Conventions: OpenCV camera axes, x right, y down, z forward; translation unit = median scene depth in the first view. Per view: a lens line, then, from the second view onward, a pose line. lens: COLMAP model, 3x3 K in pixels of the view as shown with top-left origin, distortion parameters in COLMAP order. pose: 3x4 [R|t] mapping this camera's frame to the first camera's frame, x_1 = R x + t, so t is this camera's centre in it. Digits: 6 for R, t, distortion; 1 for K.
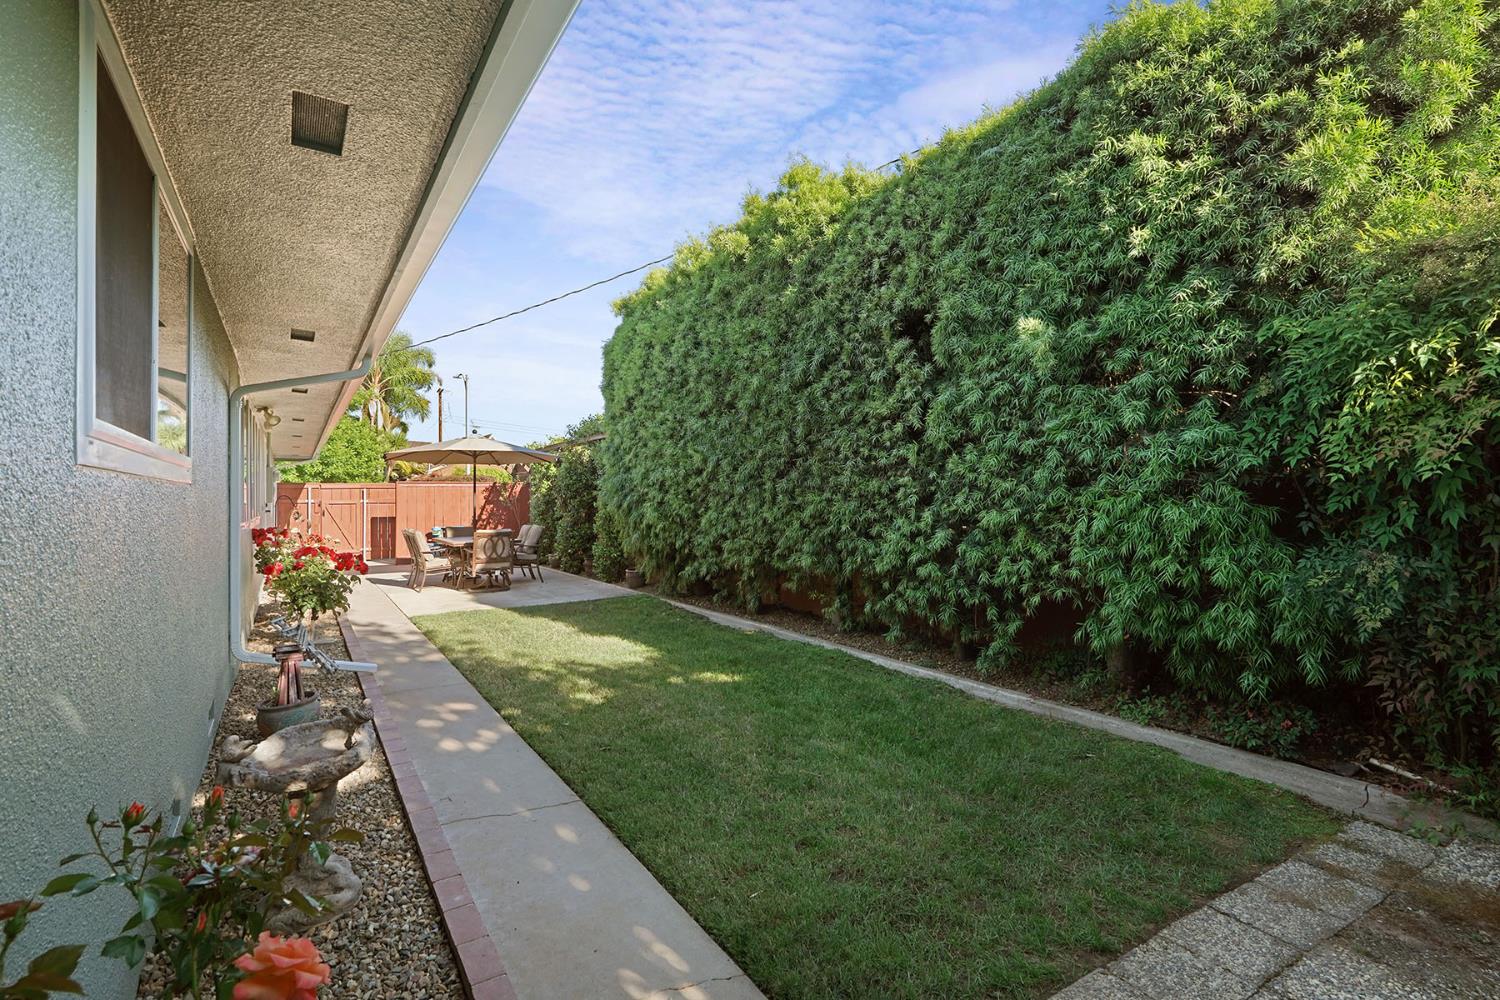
lens RADIAL K [[740.0, 0, 750.0], [0, 740.0, 500.0], [0, 0, 1]] dist [-0.000794, -0.000038]
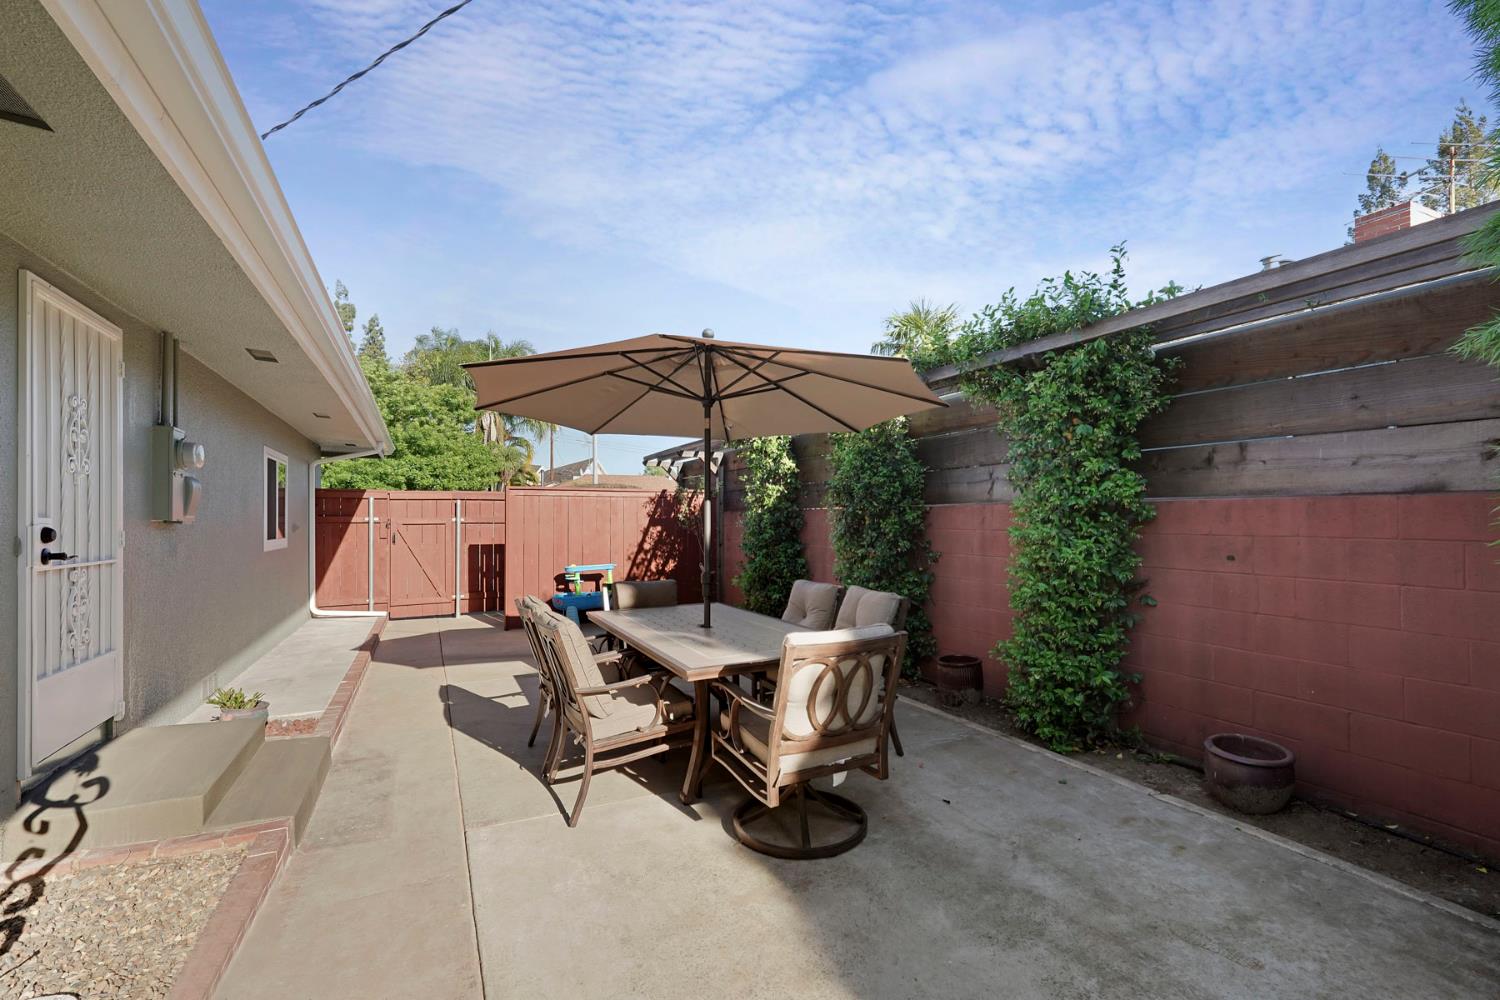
lens RADIAL K [[677.2, 0, 749.5], [0, 677.2, 513.8], [0, 0, 1]] dist [0.000655, 0.000444]
pose [[0.994344, 0.003448, -0.106154, -0.595579], [-0.004342, 0.999957, -0.008194, 0.000306], [0.106121, 0.008608, 0.994316, 1.261039]]
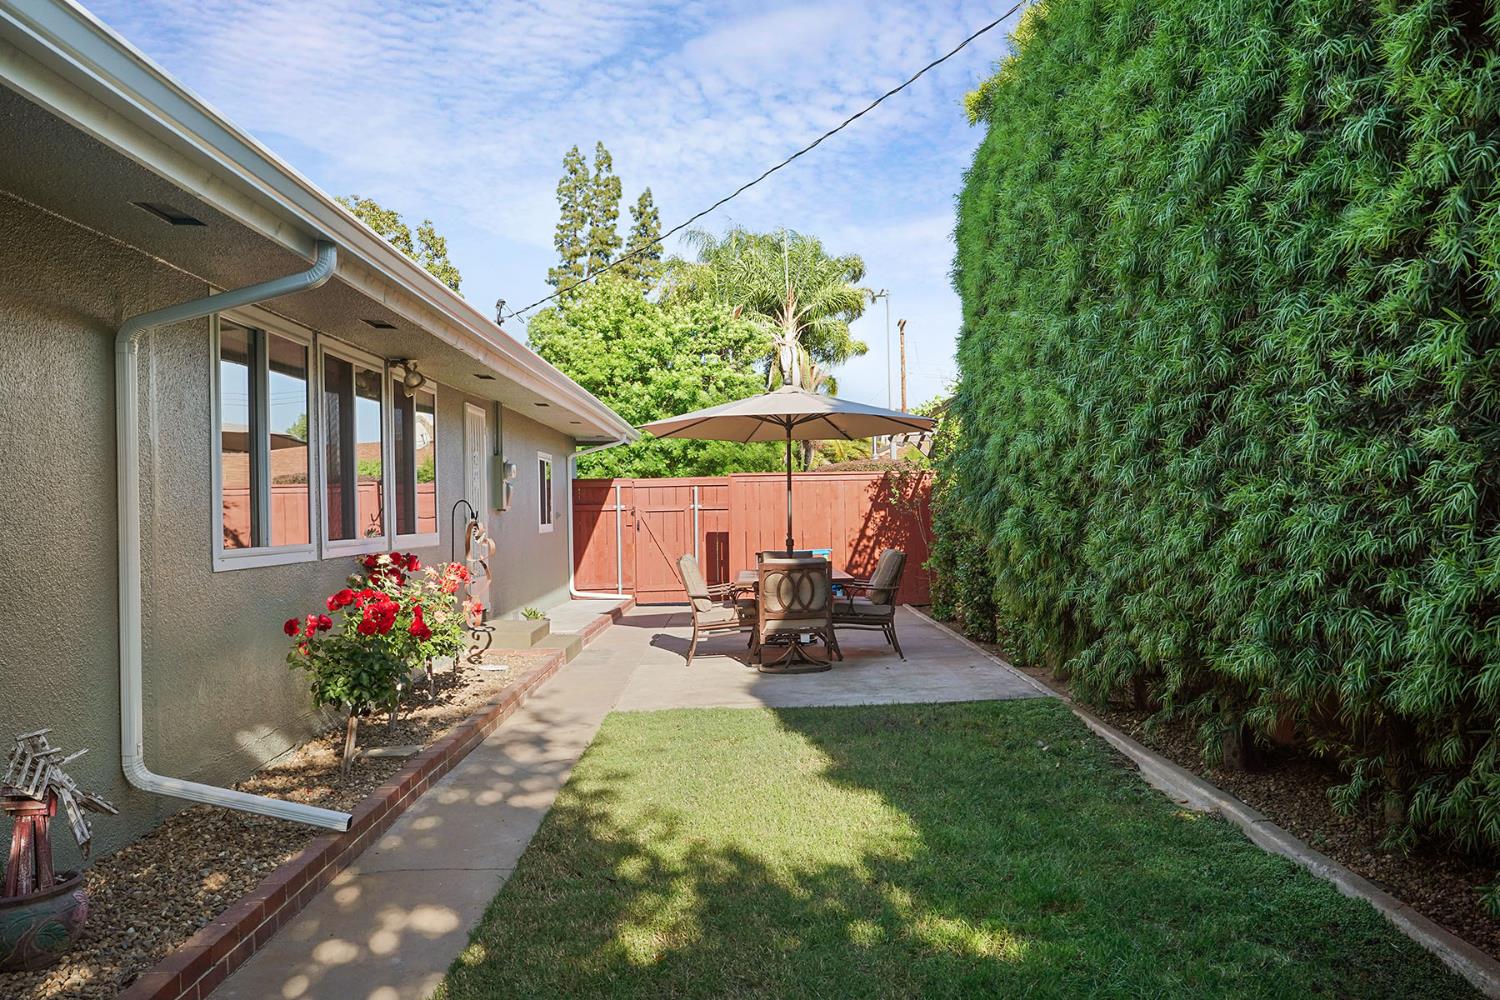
lens RADIAL K [[1282.4, 0, 745.8], [0, 1282.4, 504.8], [0, 0, 1]] dist [-0.001320, -0.000832]
pose [[0.855799, -0.007477, -0.517255, 0.188599], [0.009113, 0.999958, 0.000622, -0.000650], [0.517229, -0.005246, 0.855831, 0.290283]]
